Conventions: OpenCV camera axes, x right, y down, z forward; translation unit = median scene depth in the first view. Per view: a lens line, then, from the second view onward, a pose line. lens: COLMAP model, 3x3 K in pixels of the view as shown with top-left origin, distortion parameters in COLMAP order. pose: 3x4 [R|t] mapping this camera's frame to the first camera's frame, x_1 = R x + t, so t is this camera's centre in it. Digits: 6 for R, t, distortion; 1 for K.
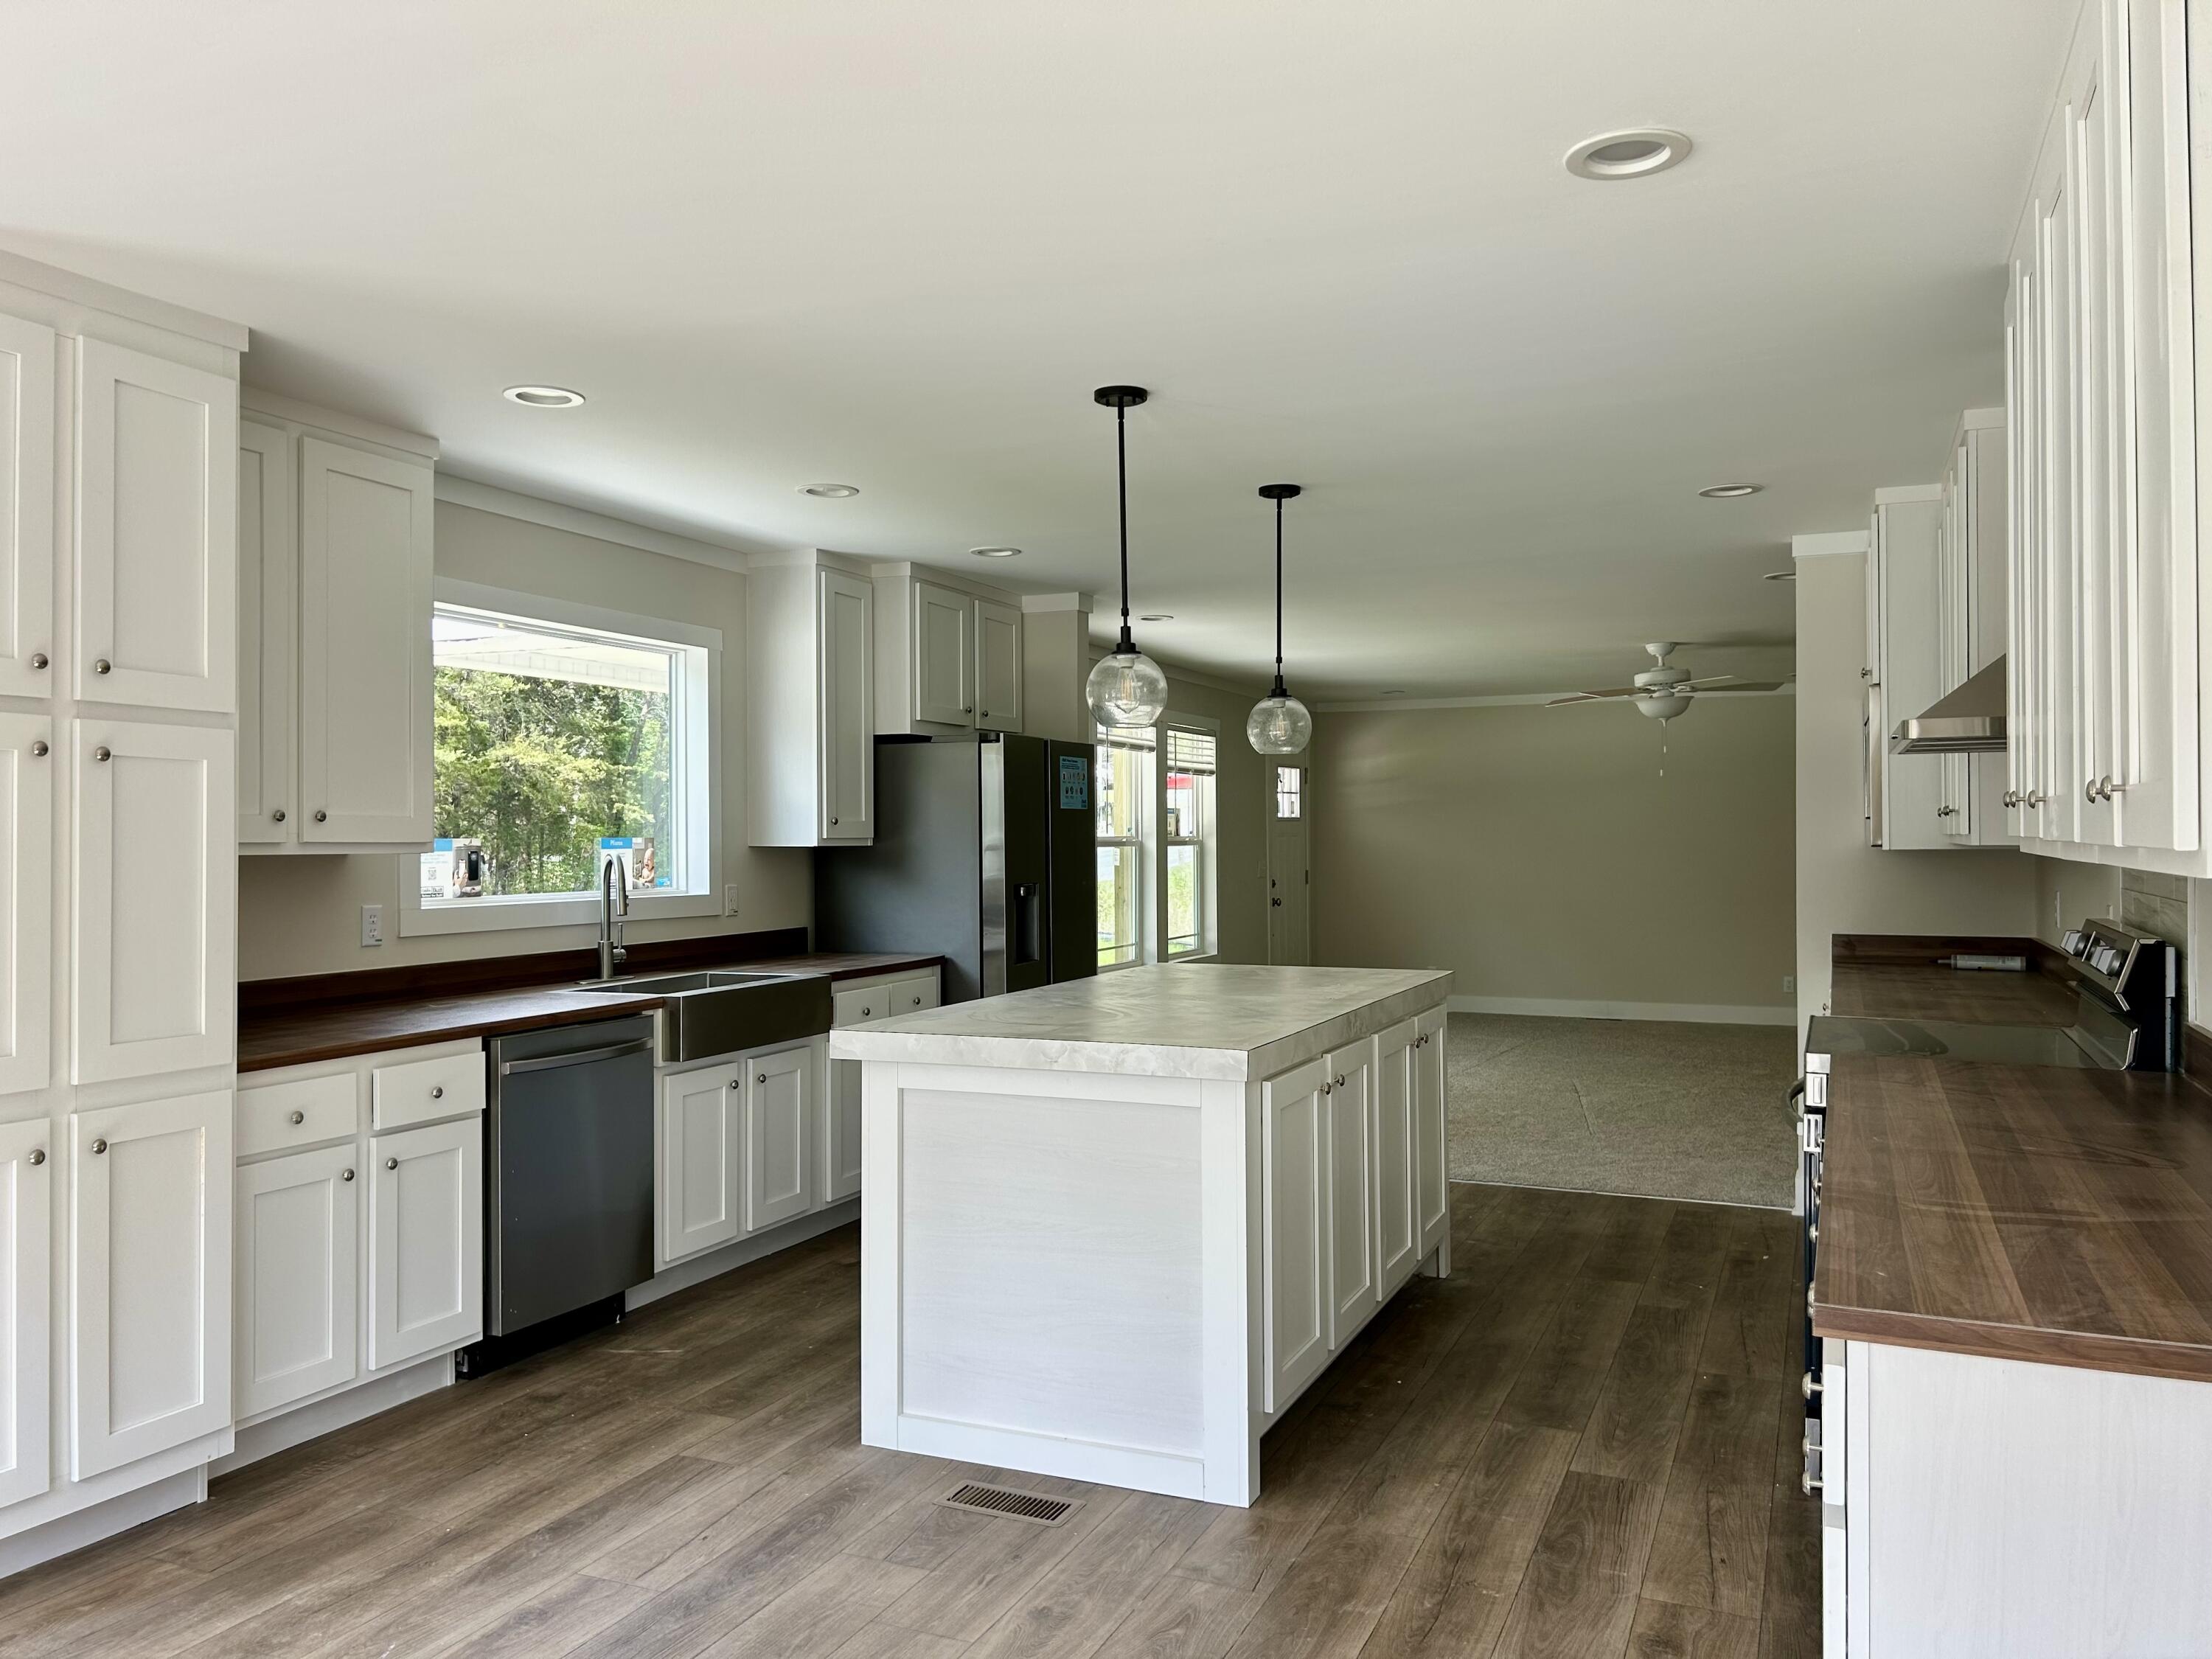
lens RADIAL K [[1662.8, 0, 1094.0], [0, 1662.8, 825.5], [0, 0, 1]] dist [0.056577, -0.081586]
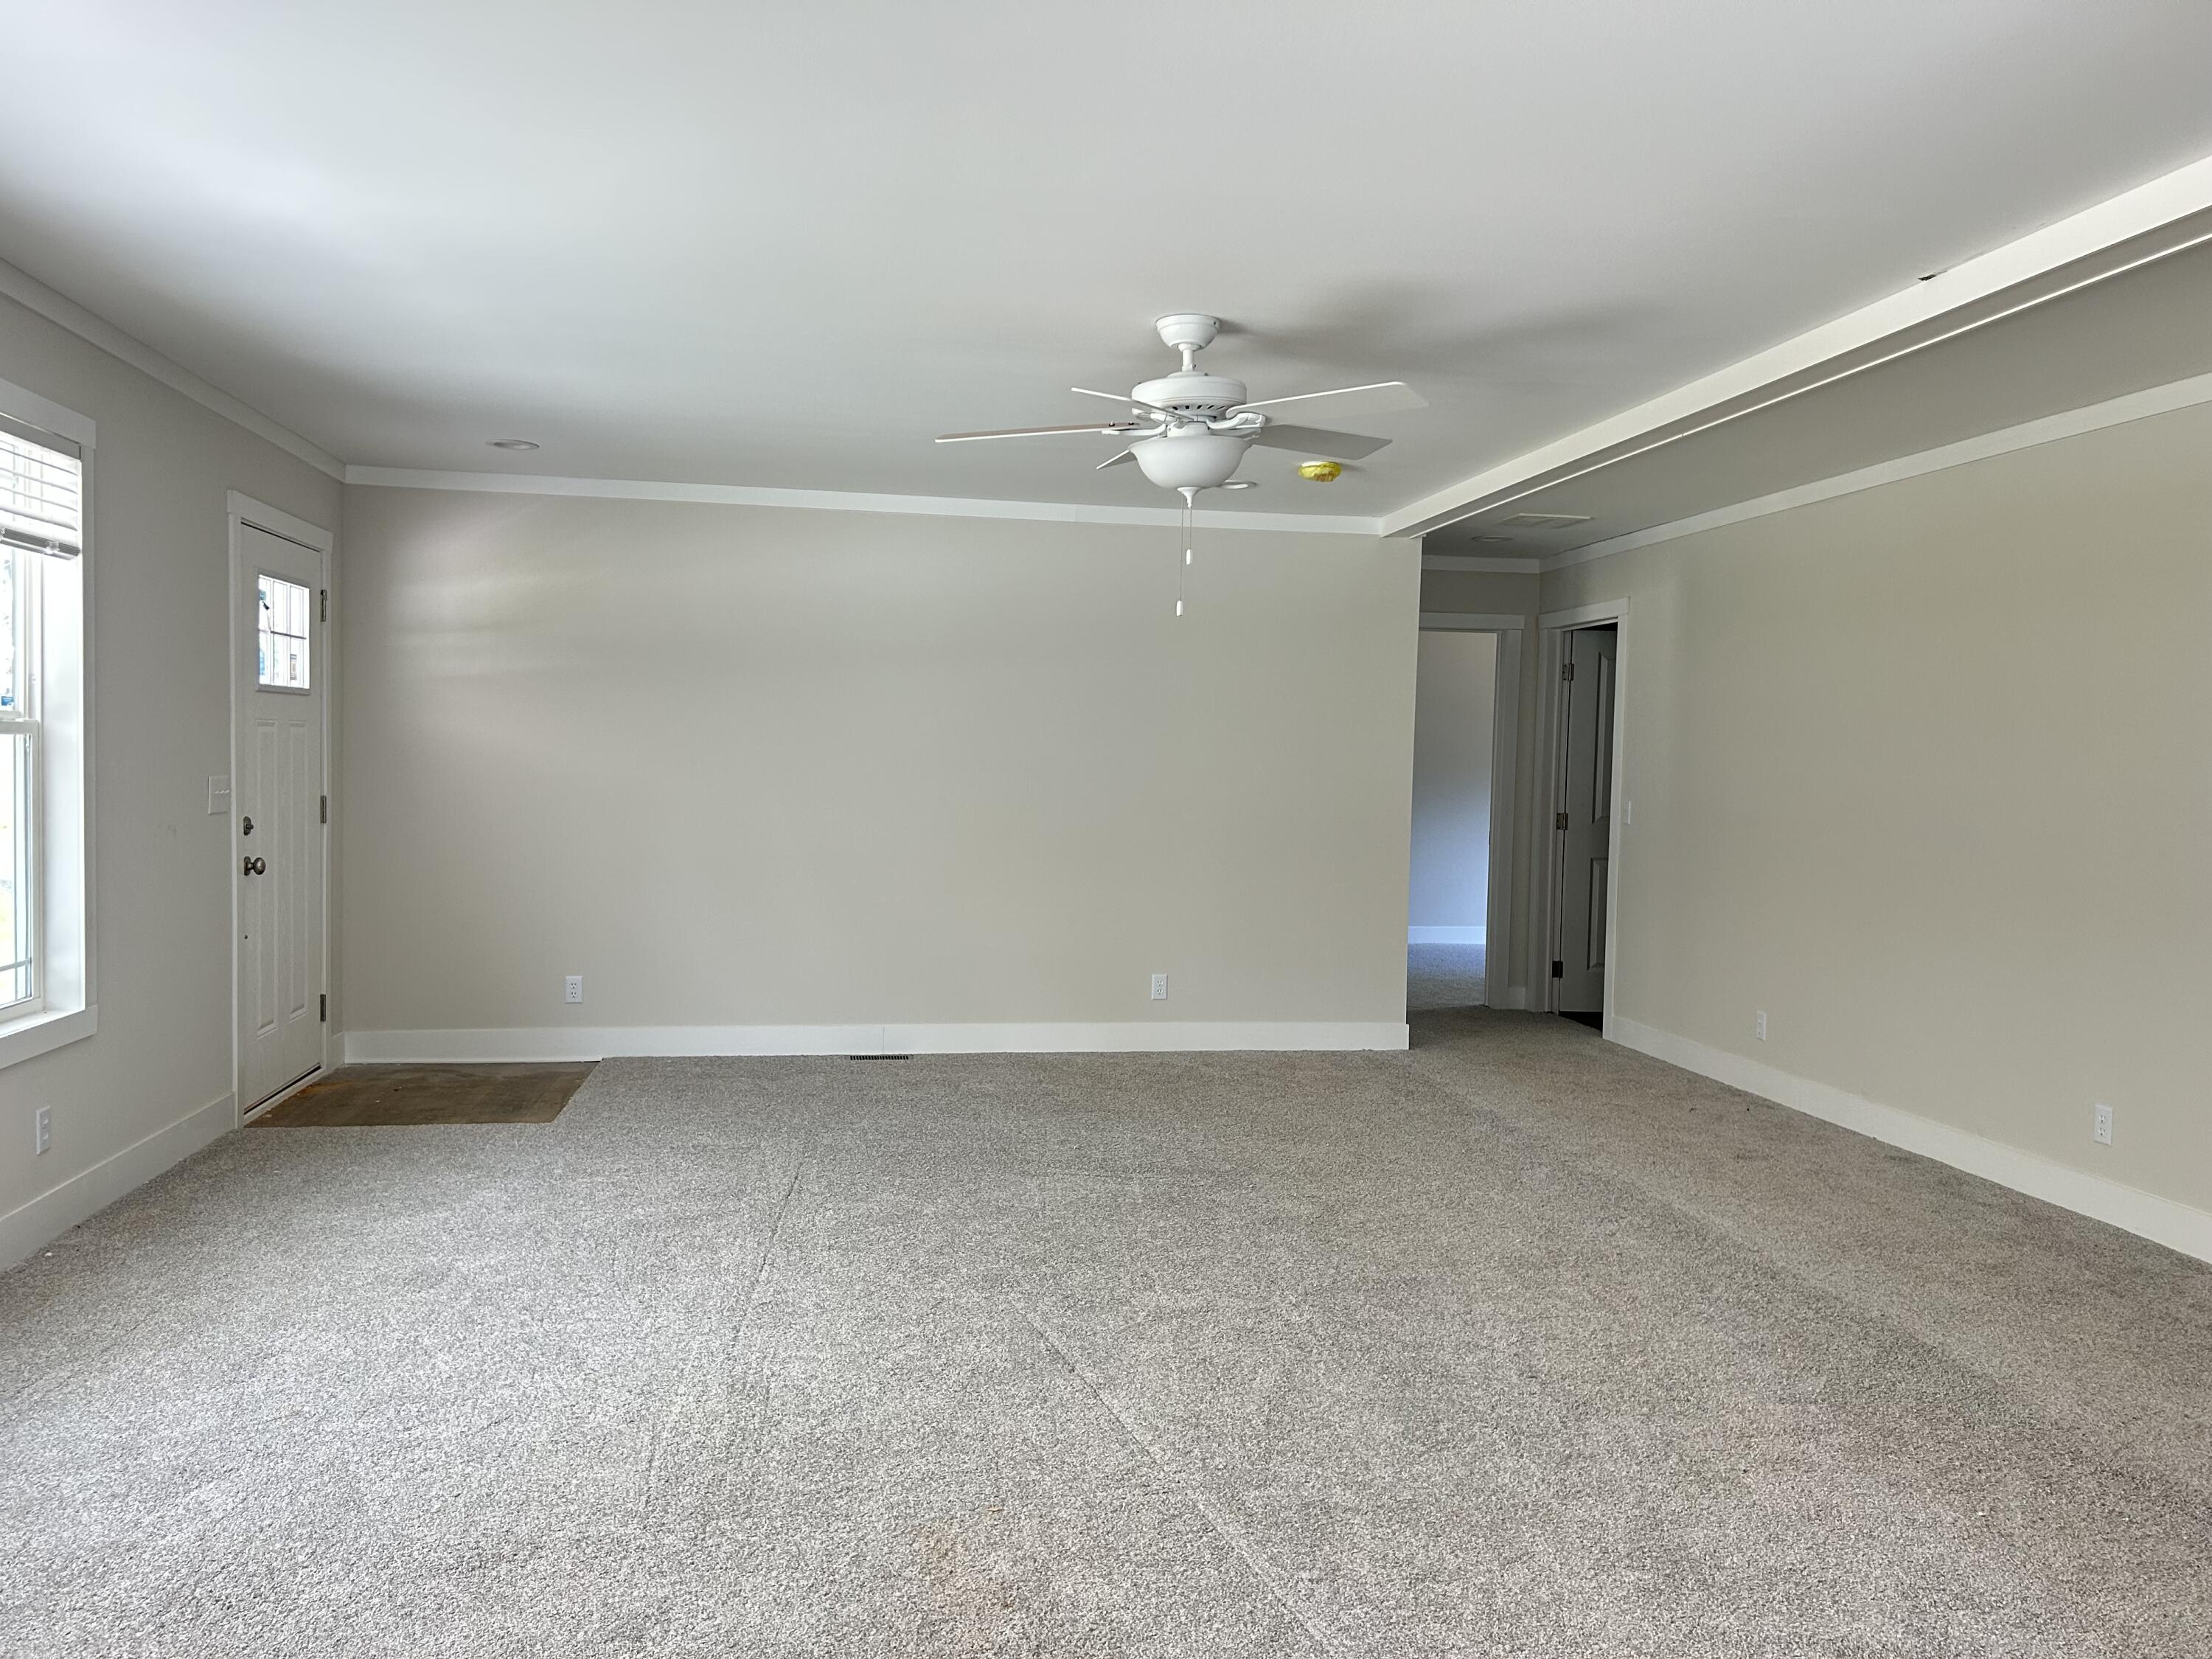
lens RADIAL K [[1662.8, 0, 1094.0], [0, 1662.8, 825.5], [0, 0, 1]] dist [0.056577, -0.081586]
pose [[0.842411, 0.001136, 0.538834, 0.054429], [-0.029384, 0.998607, 0.043834, 0.007430], [-0.538034, -0.052759, 0.841271, 0.477939]]
